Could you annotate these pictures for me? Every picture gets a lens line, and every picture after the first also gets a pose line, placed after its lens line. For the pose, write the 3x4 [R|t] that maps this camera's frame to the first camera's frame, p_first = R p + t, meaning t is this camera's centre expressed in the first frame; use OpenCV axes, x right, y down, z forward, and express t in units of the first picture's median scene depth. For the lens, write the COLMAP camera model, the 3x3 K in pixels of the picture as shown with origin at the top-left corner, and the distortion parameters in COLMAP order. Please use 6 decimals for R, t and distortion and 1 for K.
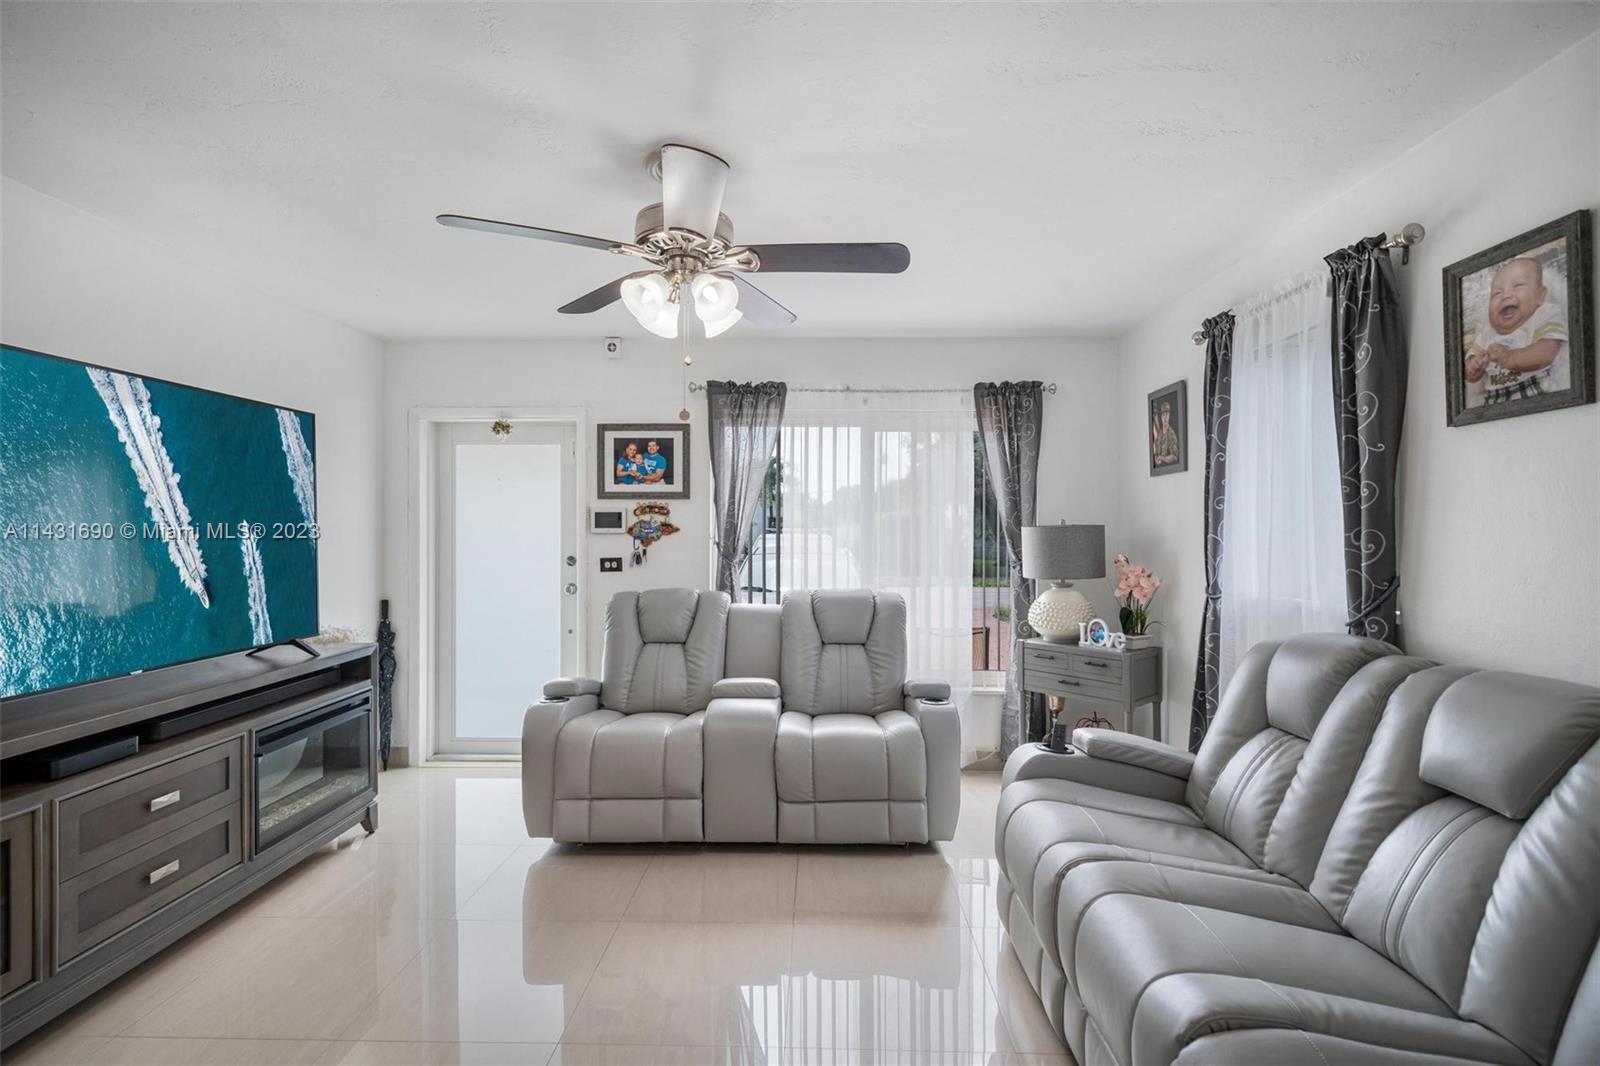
lens RADIAL K [[732.8, 0, 797.3], [0, 732.8, 526.9], [0, 0, 1]] dist [0.001702, 0.000208]
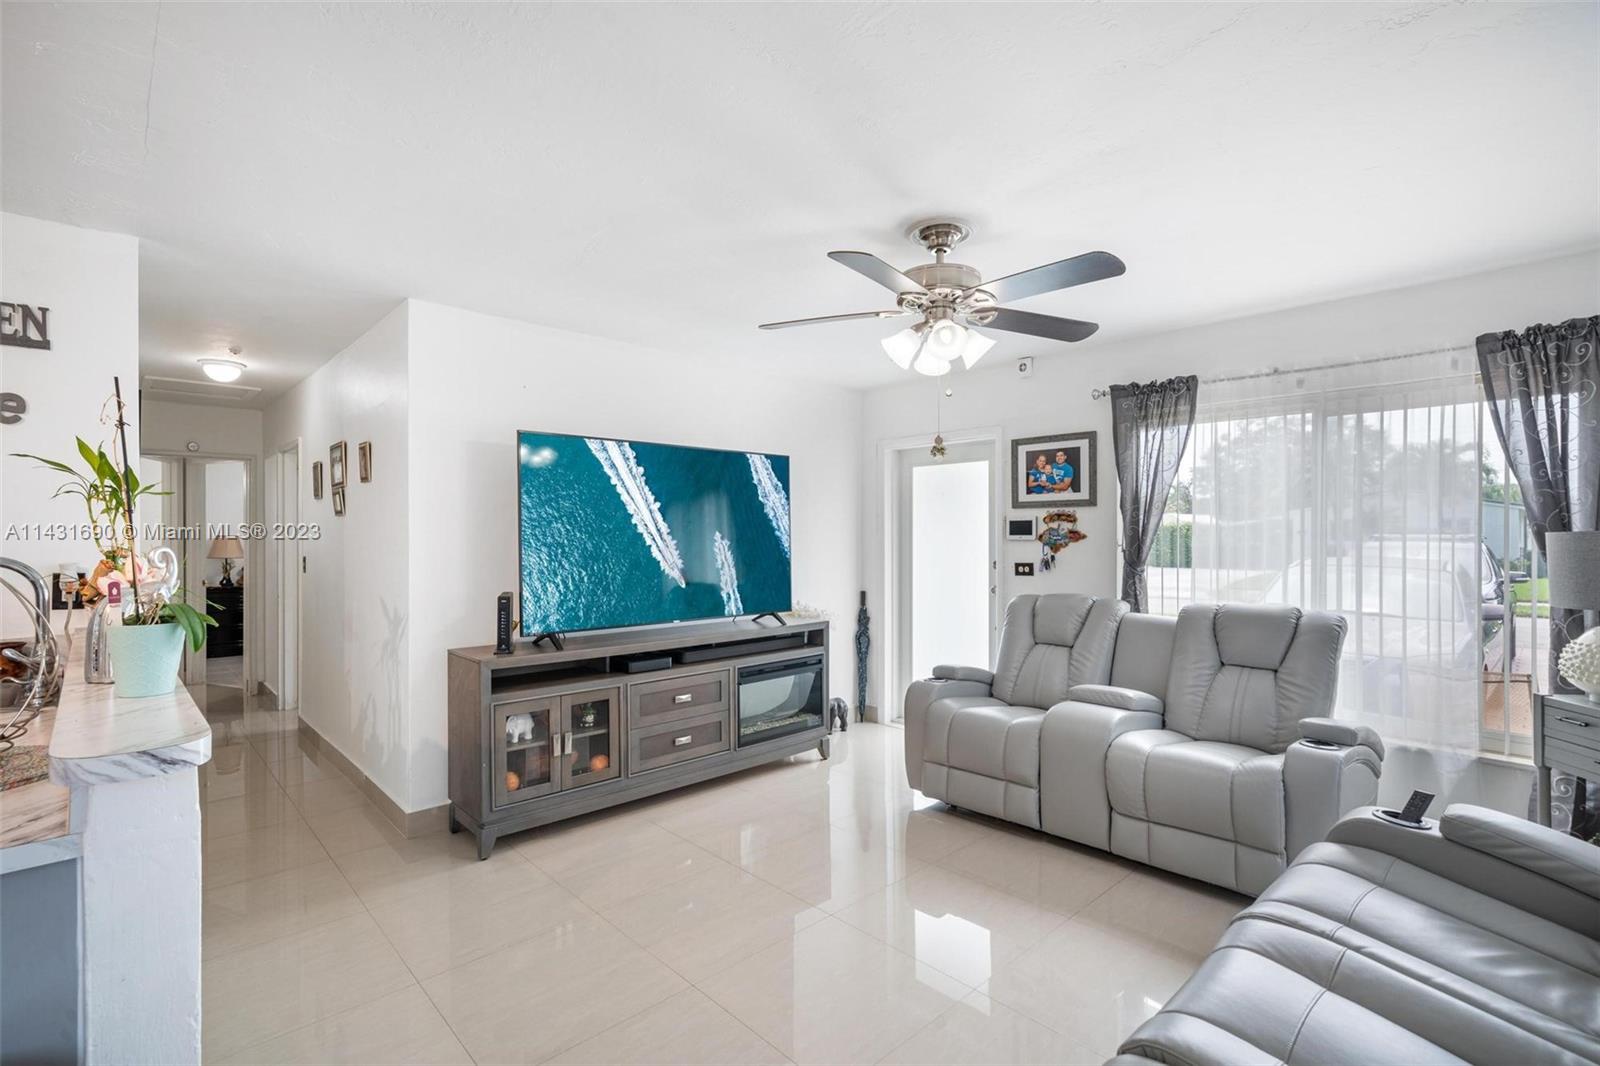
lens RADIAL K [[736.3, 0, 790.3], [0, 736.3, 537.6], [0, 0, 1]] dist [0.001267, 0.000506]
pose [[0.702384, 0.000214, -0.711799, 0.332713], [0.004017, 0.999983, 0.004264, -0.001187], [0.711787, -0.005854, 0.702371, -0.005259]]
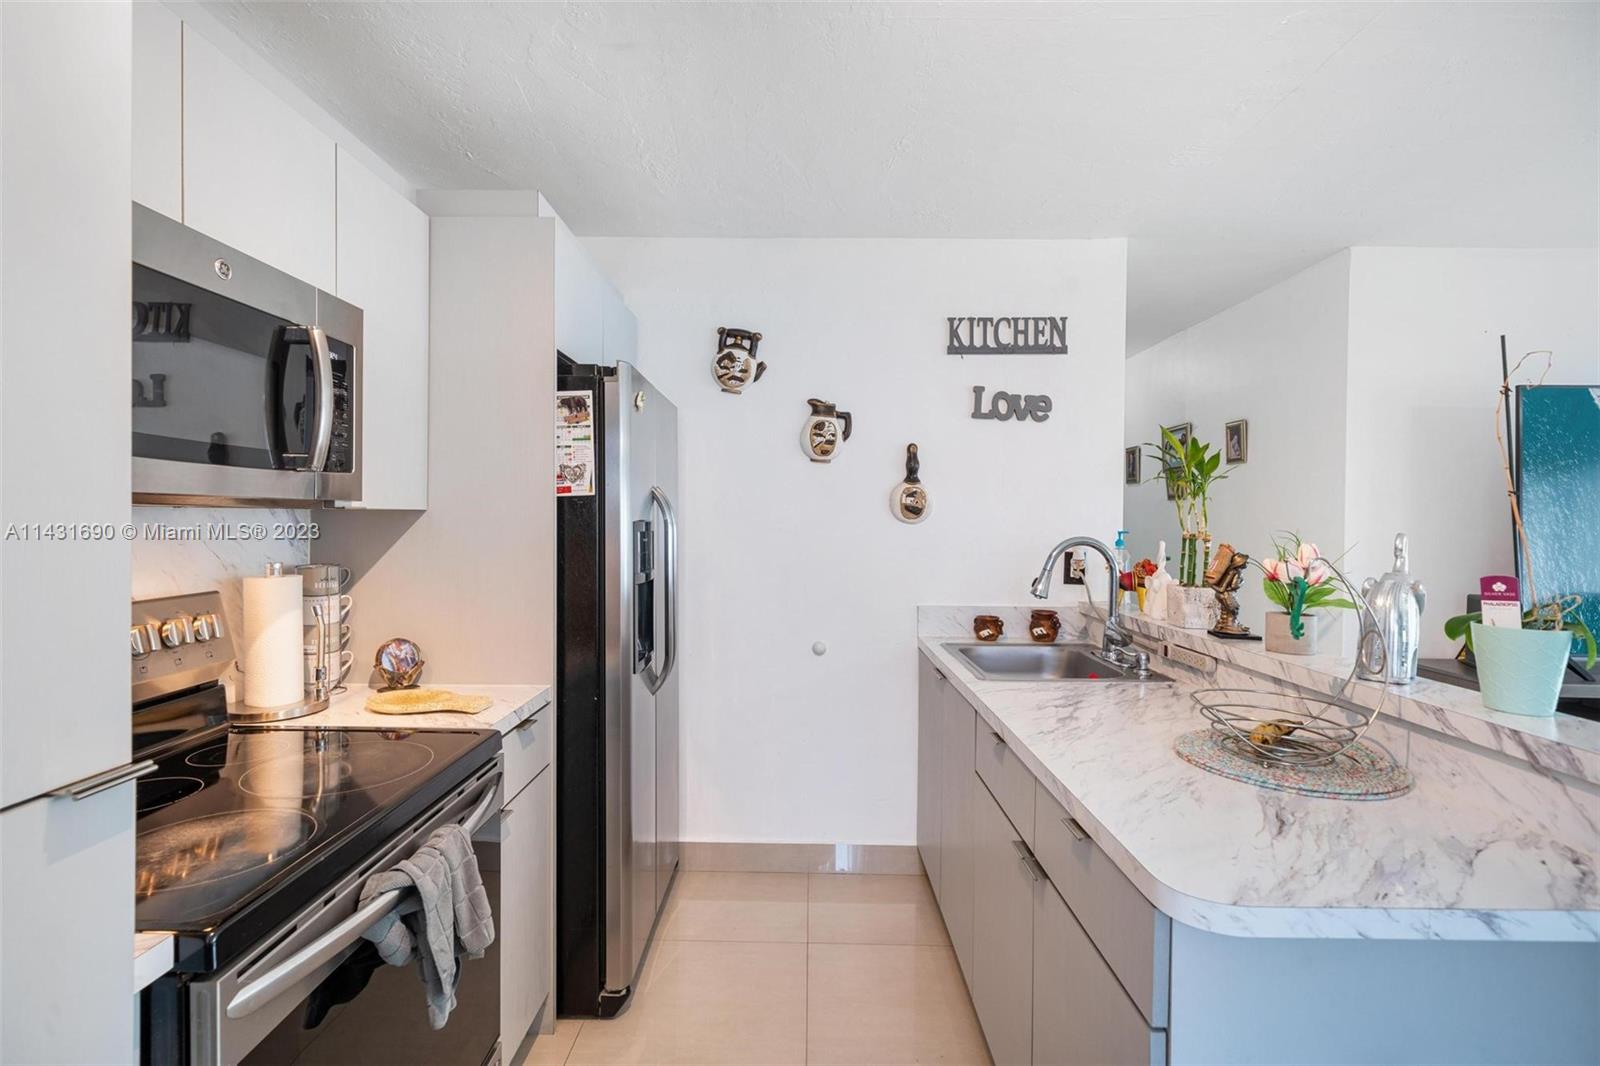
lens RADIAL K [[741.7, 0, 802.3], [0, 741.7, 529.2], [0, 0, 1]] dist [0.002772, 0.000087]
pose [[0.017868, 0.014247, -0.999739, 0.124342], [-0.006387, 0.999880, 0.014135, -0.001433], [0.999820, 0.006133, 0.017957, -0.318059]]
